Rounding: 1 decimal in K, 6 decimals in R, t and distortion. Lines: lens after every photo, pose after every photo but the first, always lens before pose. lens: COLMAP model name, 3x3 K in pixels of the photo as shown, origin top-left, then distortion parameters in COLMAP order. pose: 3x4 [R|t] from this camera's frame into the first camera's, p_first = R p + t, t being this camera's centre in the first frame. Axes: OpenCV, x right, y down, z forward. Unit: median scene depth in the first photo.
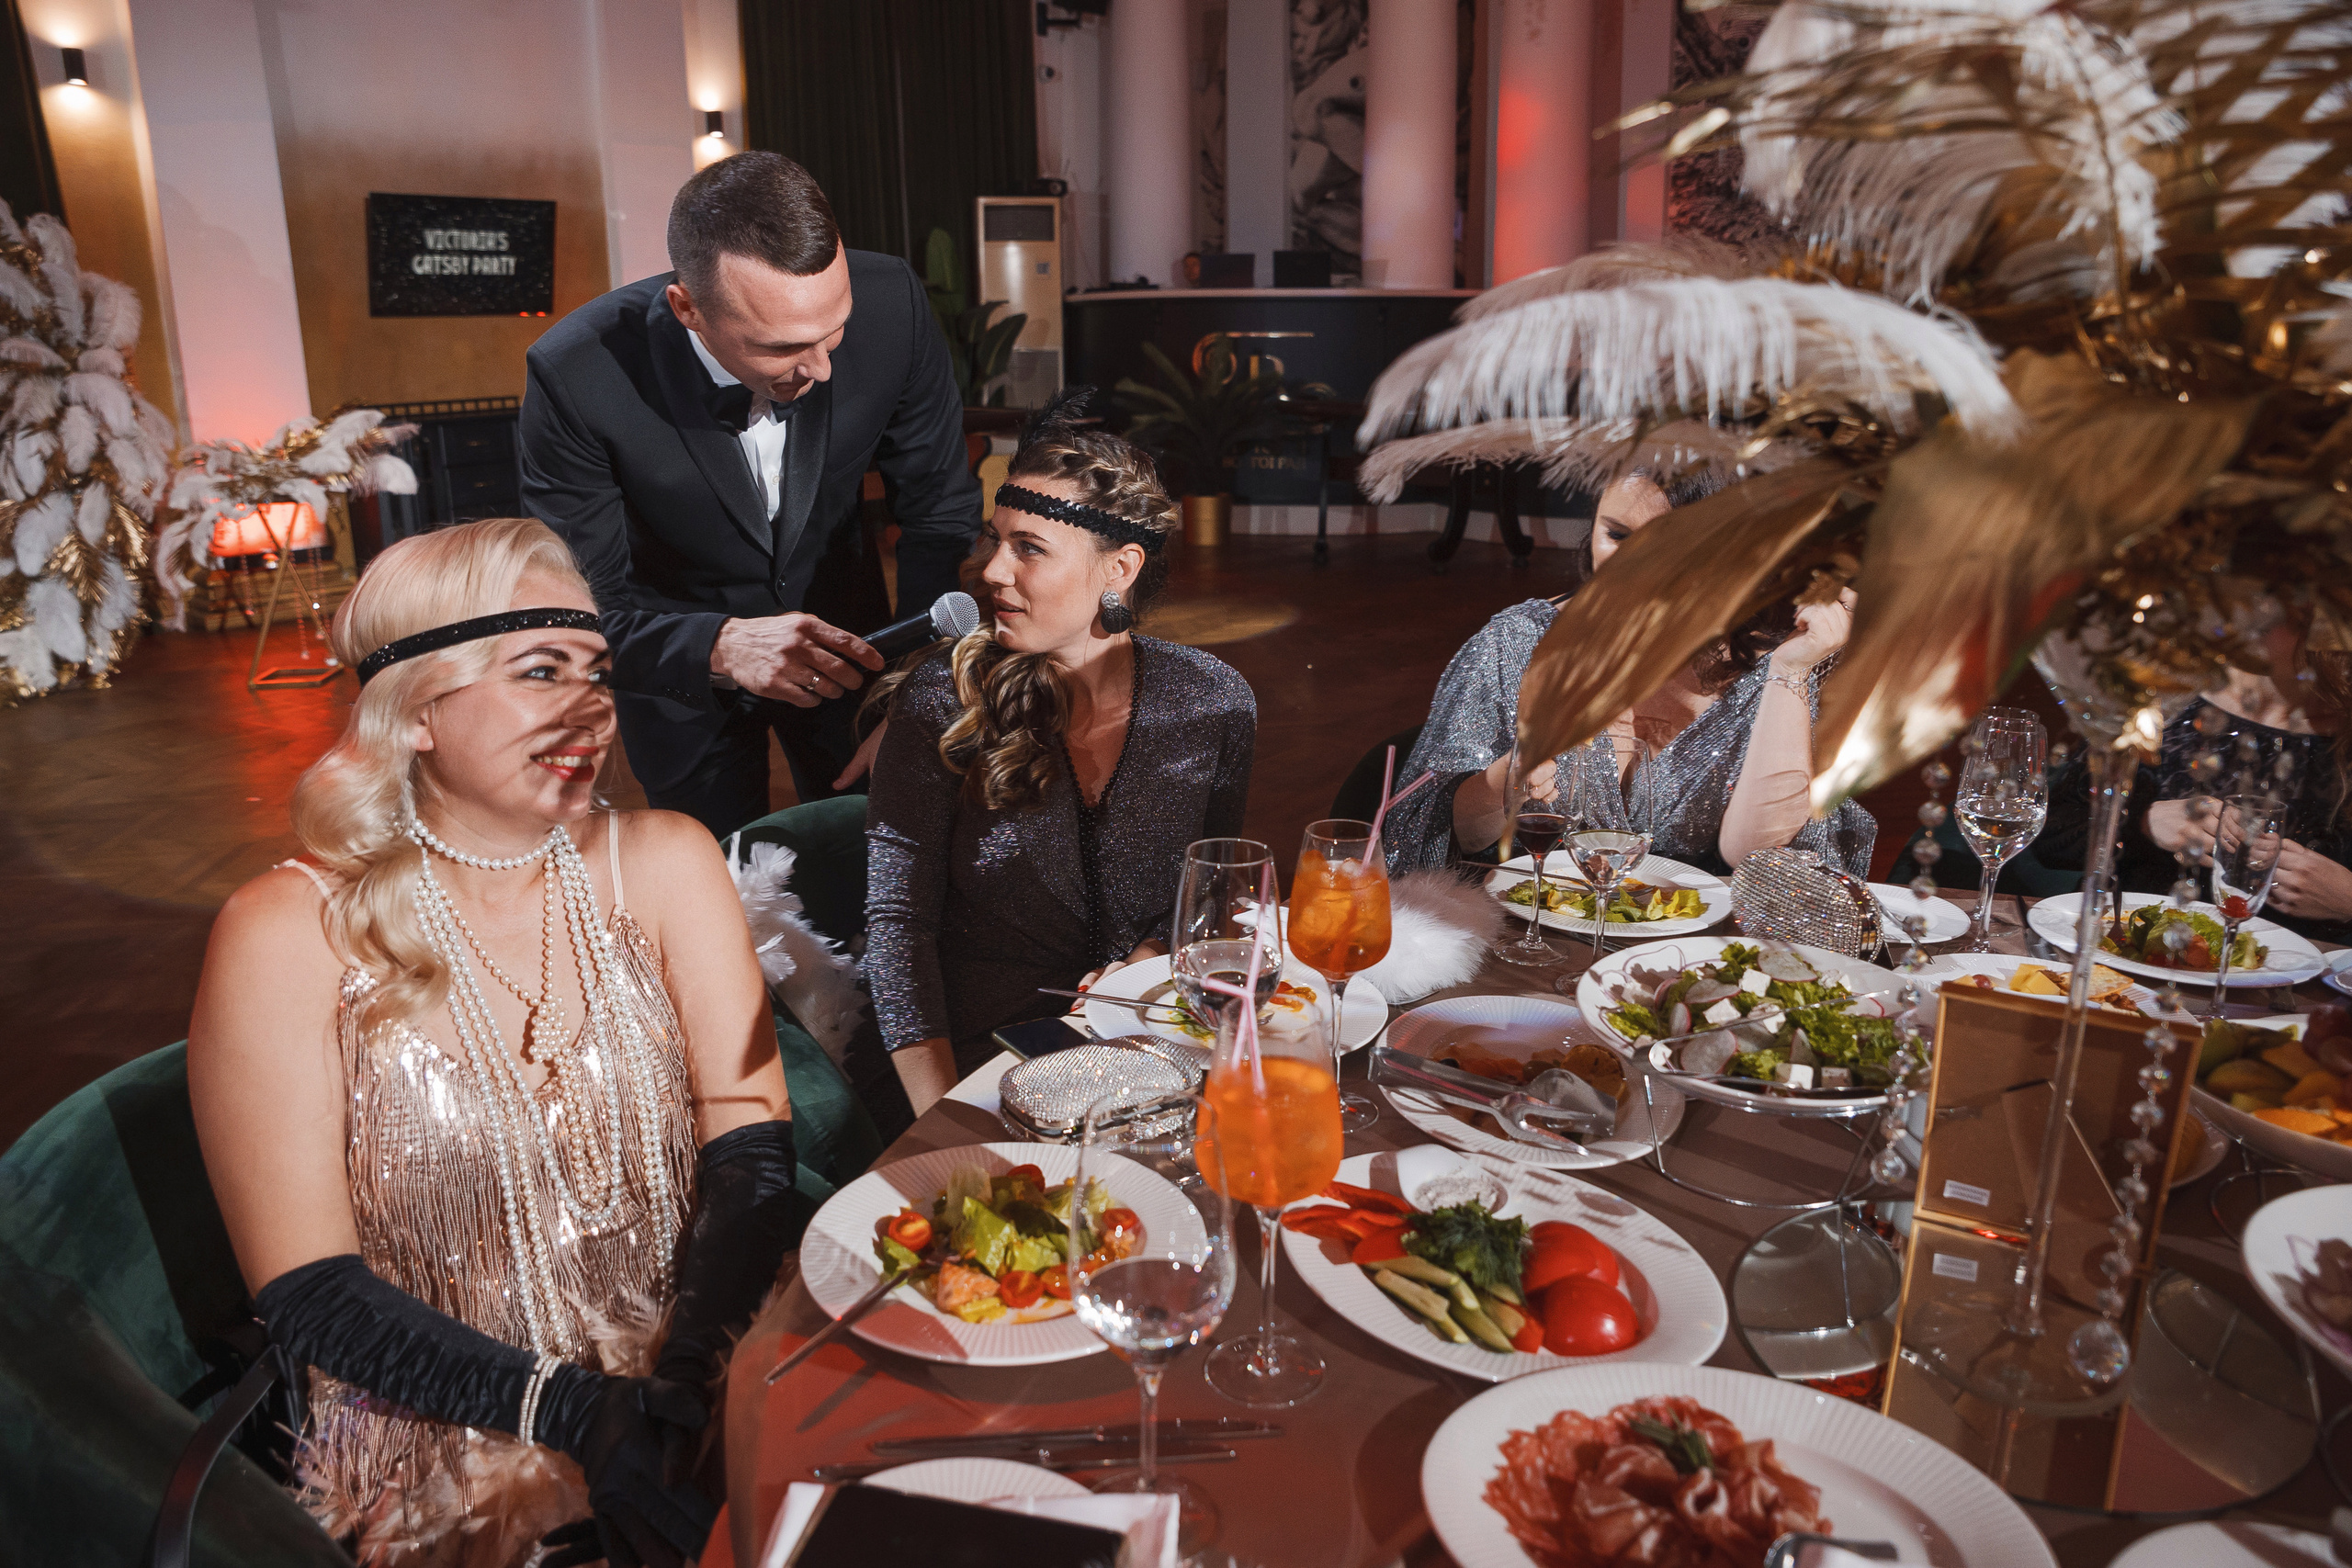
lens RADIAL K [[1672.3, 0, 1176.0], [0, 1672.3, 784.0], [0, 0, 1]] dist [-0.113680, 0.104972]
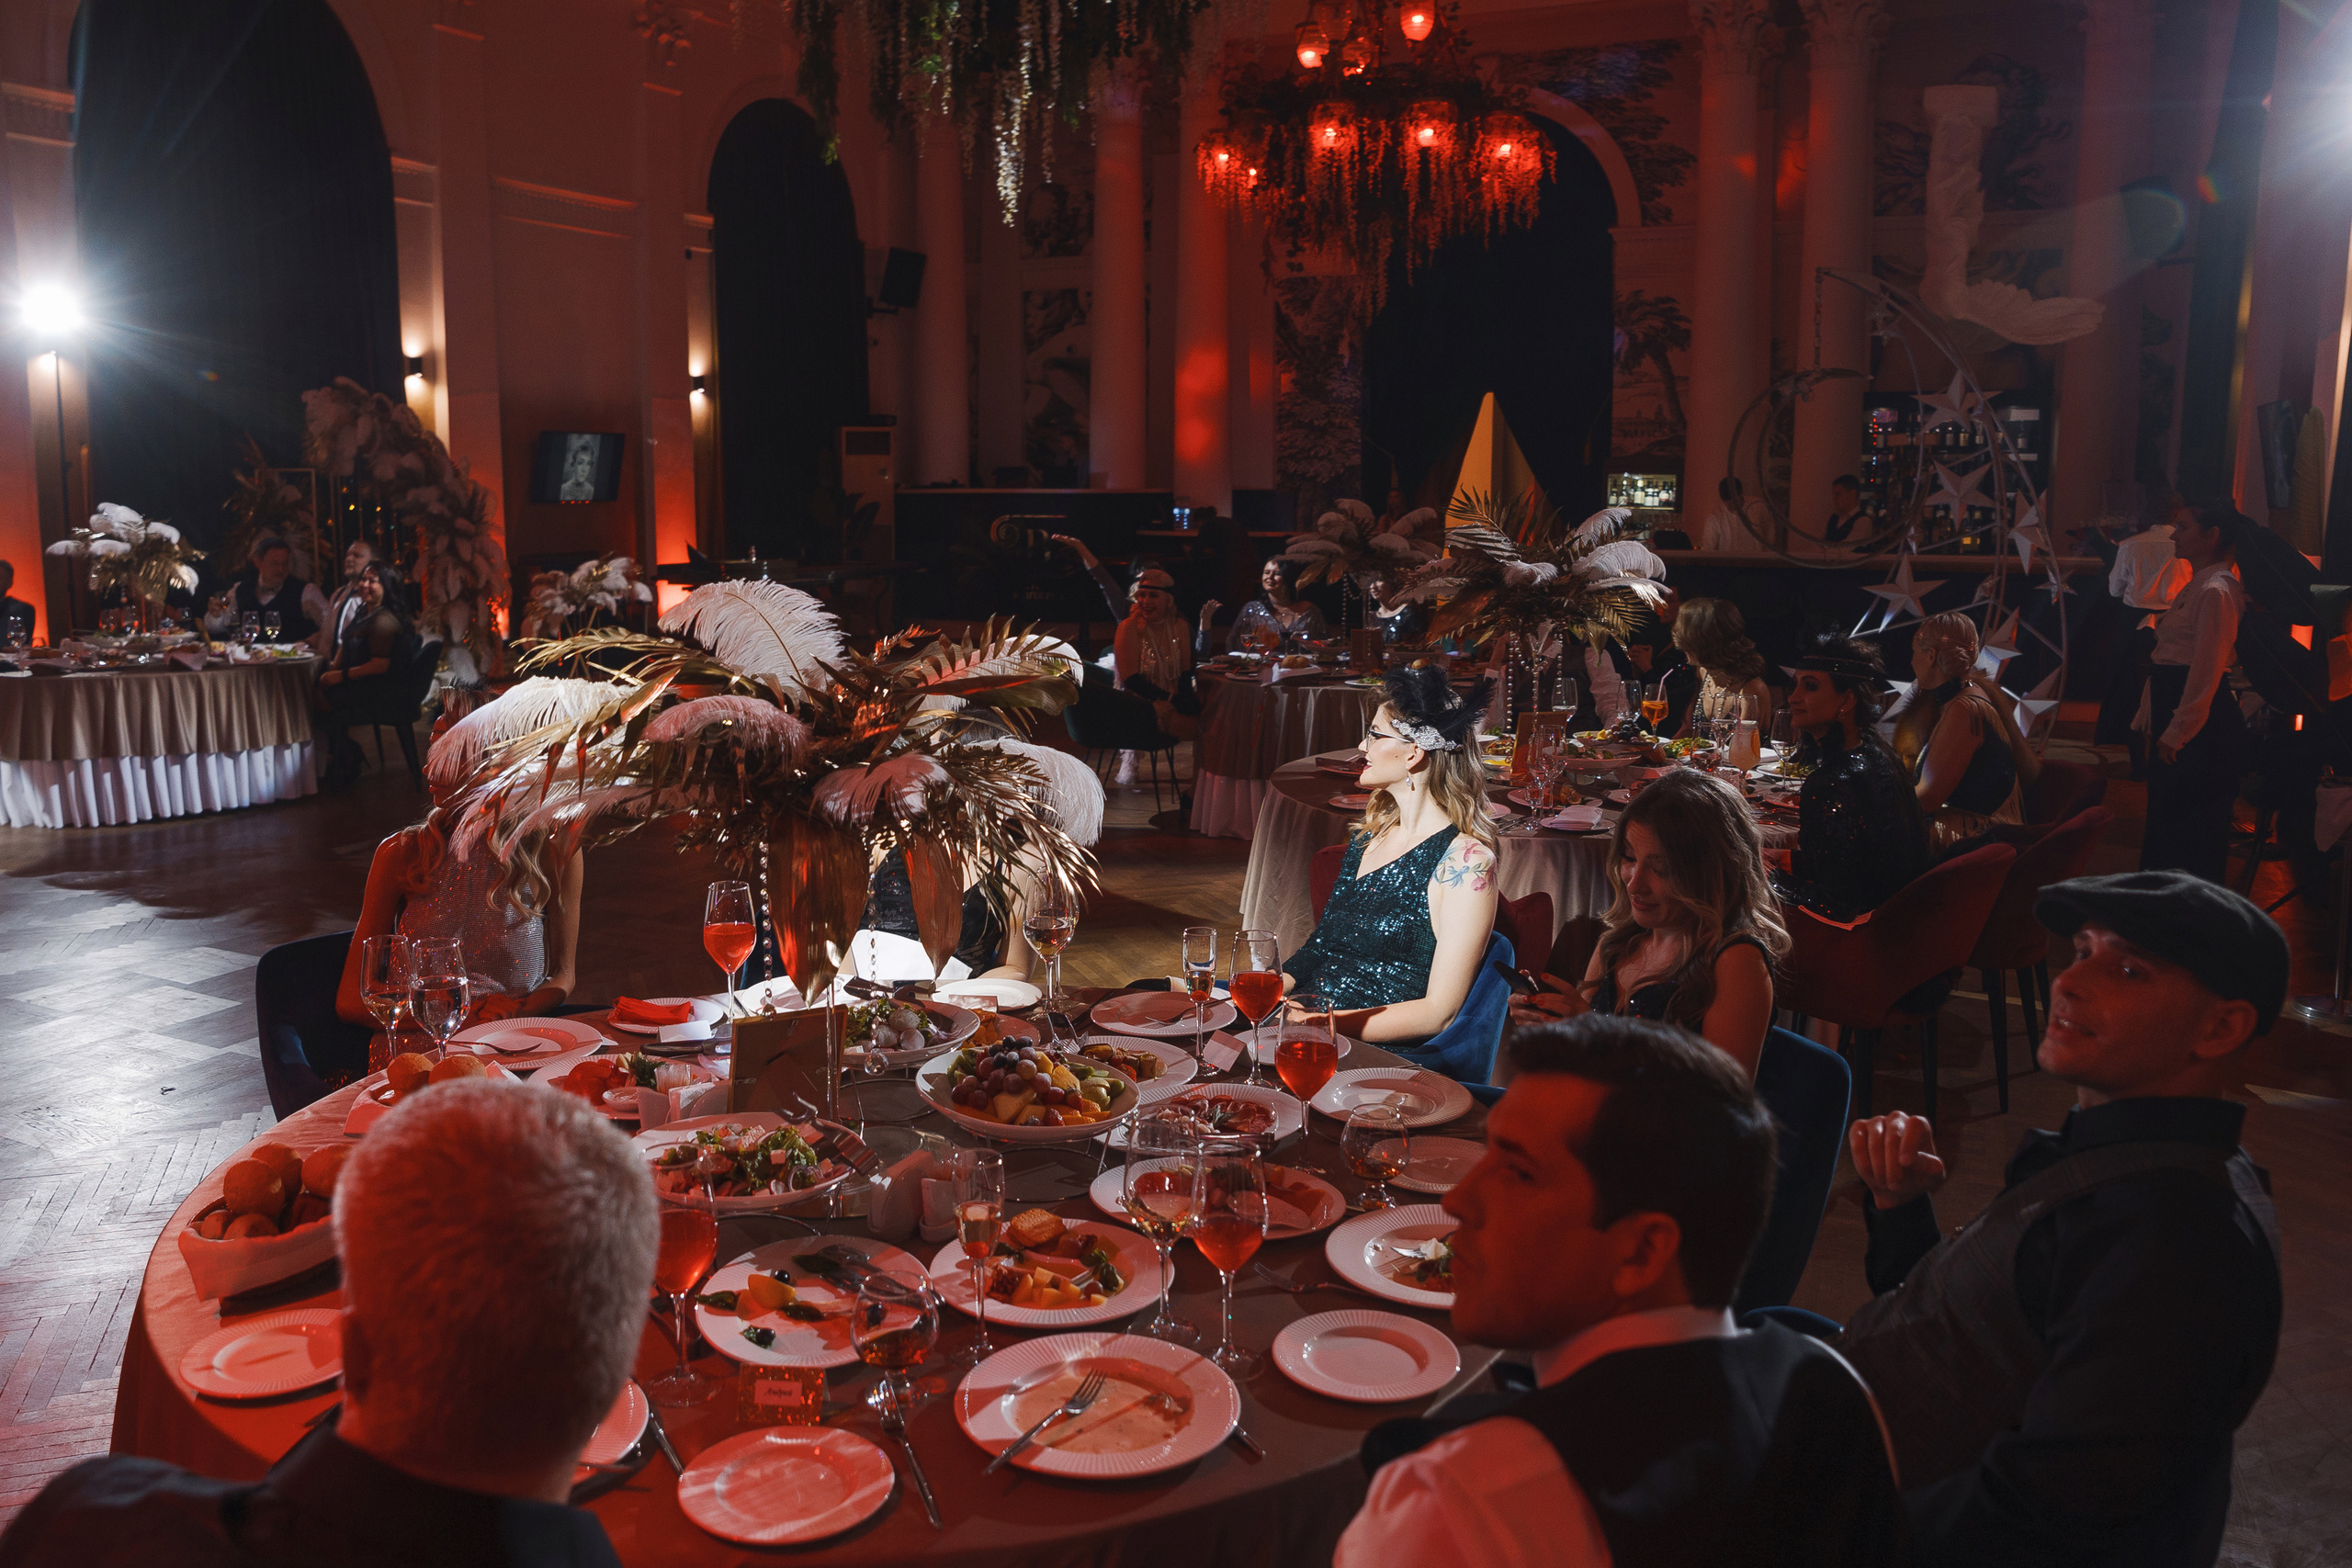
lens RADIAL K [[1672.3, 0, 1176.0], [0, 1672.3, 784.0], [0, 0, 1]] dist [-0.113680, 0.104972]
pose [[0.973694, -0.024357, 0.226553, -0.162047], [0.045891, 0.994859, -0.090276, 0.119119], [-0.223189, 0.098298, 0.969806, -0.492449]]
